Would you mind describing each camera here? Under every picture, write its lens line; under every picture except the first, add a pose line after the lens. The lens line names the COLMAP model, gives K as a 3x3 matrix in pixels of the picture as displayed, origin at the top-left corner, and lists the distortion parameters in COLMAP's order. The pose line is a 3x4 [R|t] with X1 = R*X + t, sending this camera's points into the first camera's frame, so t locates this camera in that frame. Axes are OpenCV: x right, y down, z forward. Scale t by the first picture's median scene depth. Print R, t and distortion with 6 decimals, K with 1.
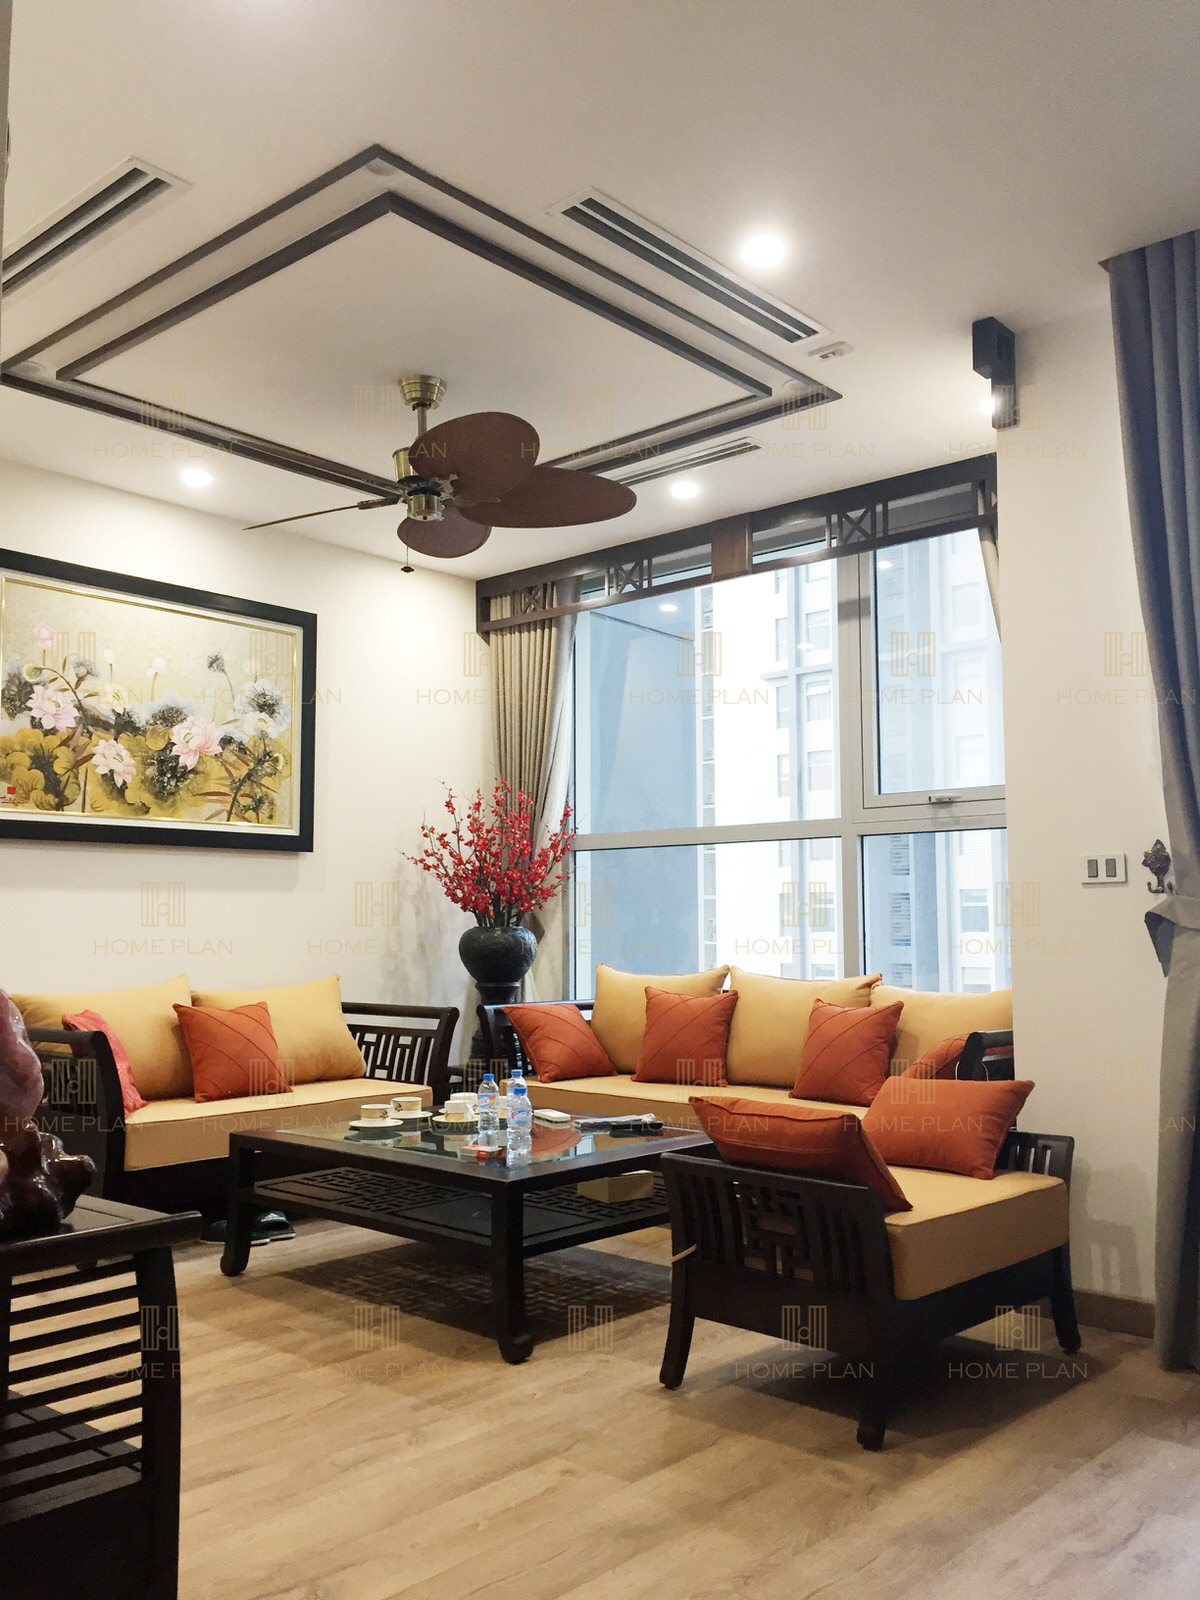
lens RADIAL K [[1409.4, 0, 592.2], [0, 1409.4, 802.3], [0, 0, 1]] dist [0.091888, -0.123226]
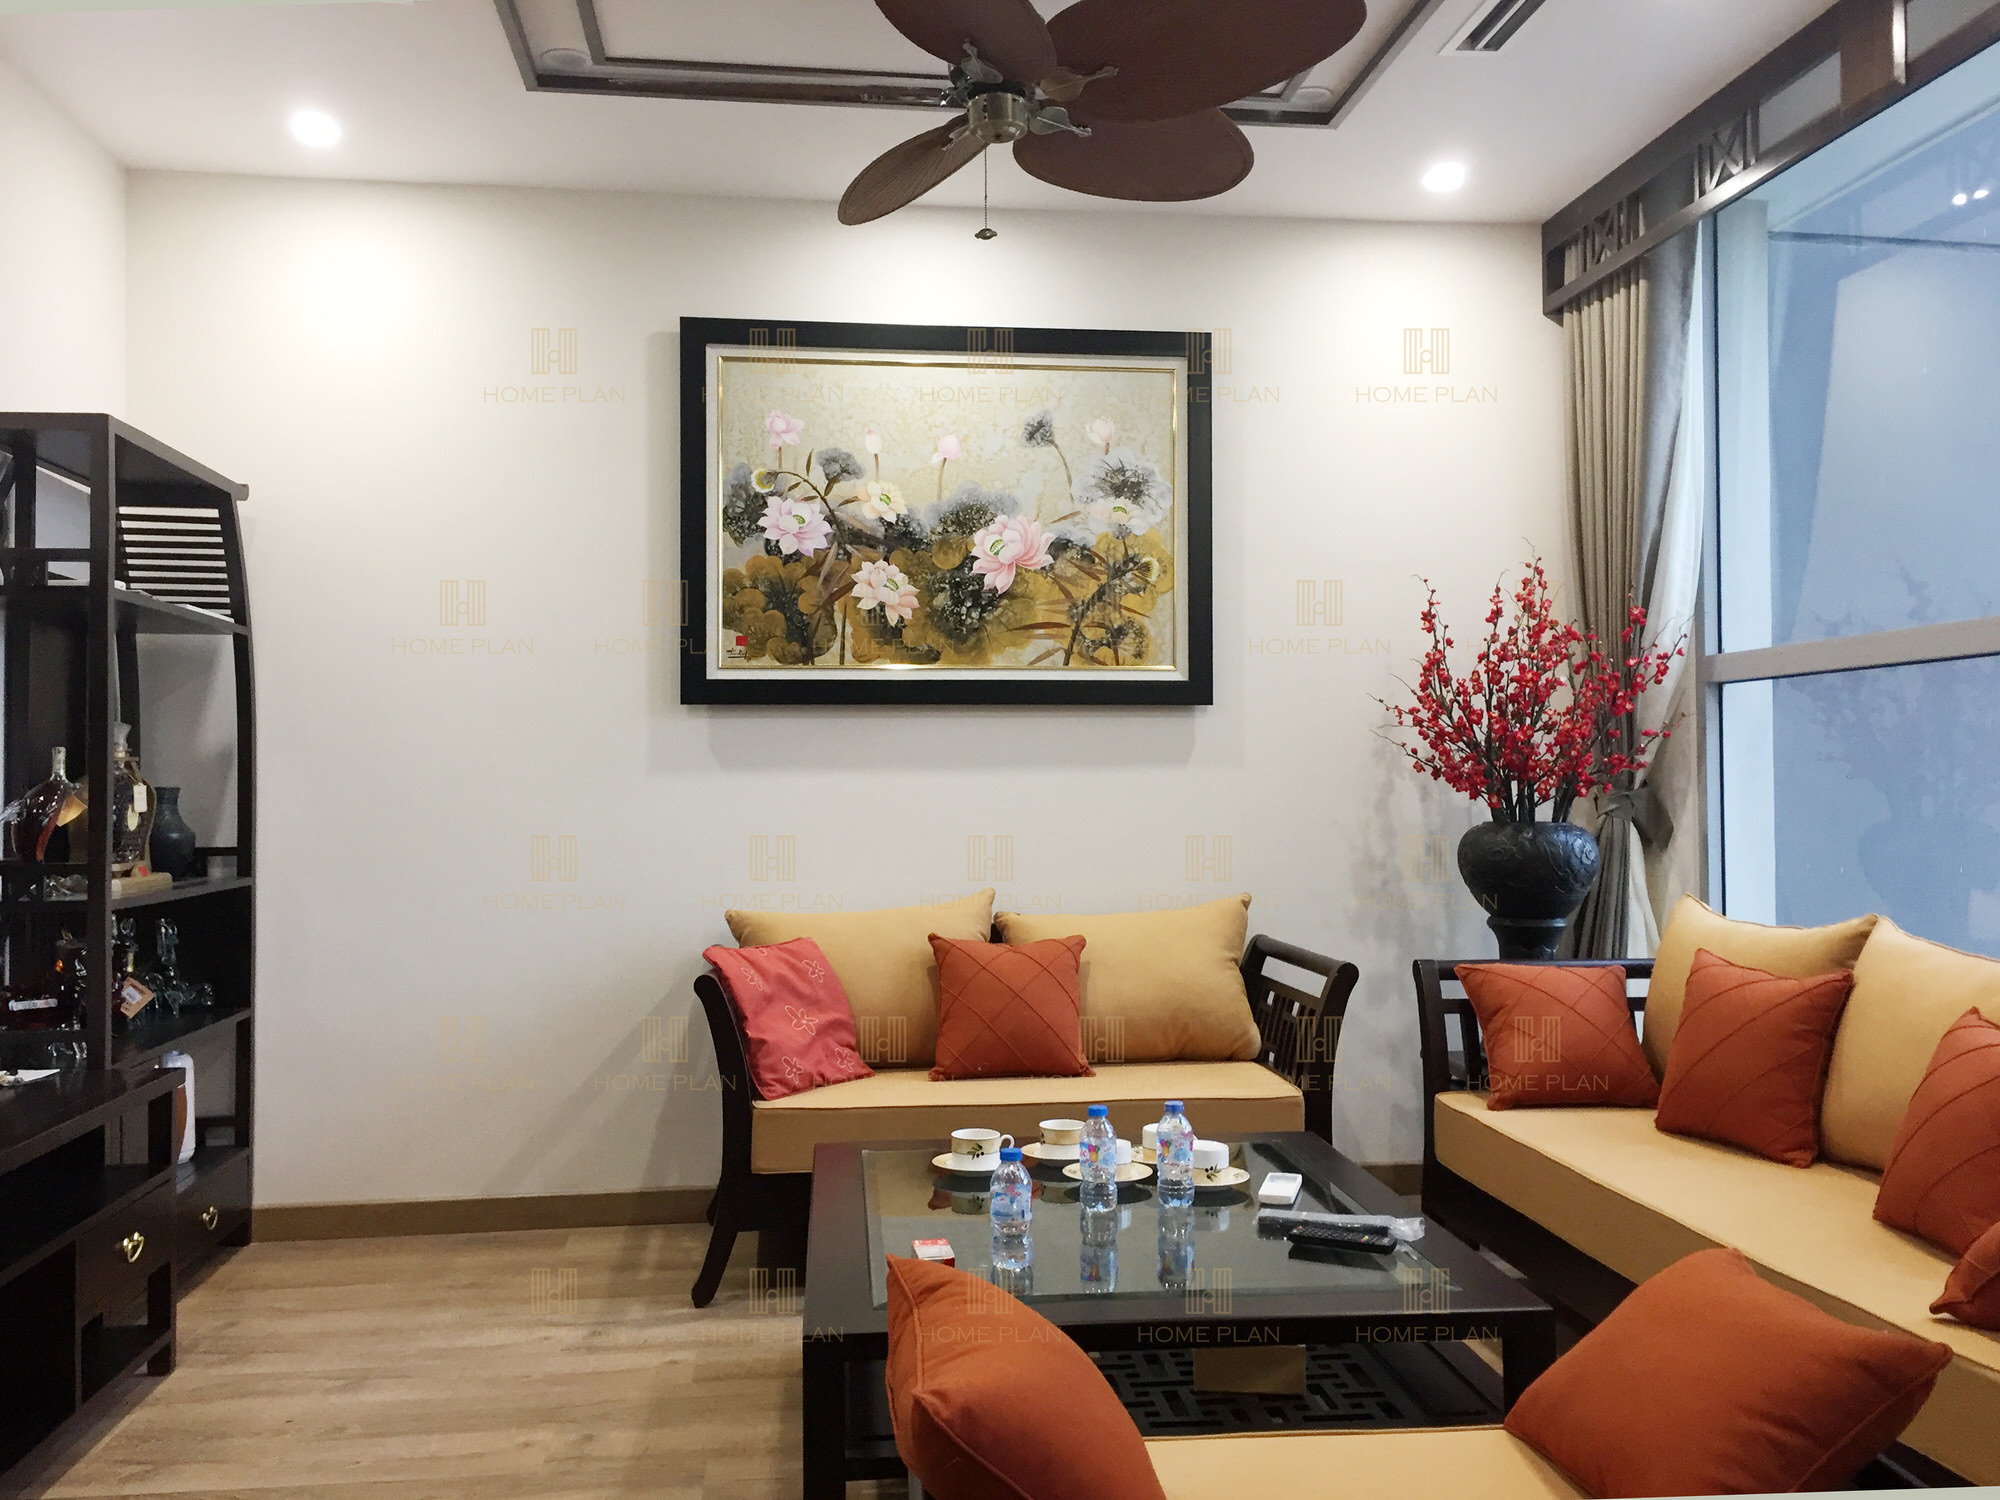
lens RADIAL K [[1761.8, 0, 1001.2], [0, 1761.8, 745.9], [0, 0, 1]] dist [0.091888, -0.123226]
pose [[0.749061, -0.015147, -0.662327, 0.287687], [0.062054, 0.996948, 0.047380, 0.010535], [0.659588, -0.076591, 0.747715, 0.358685]]
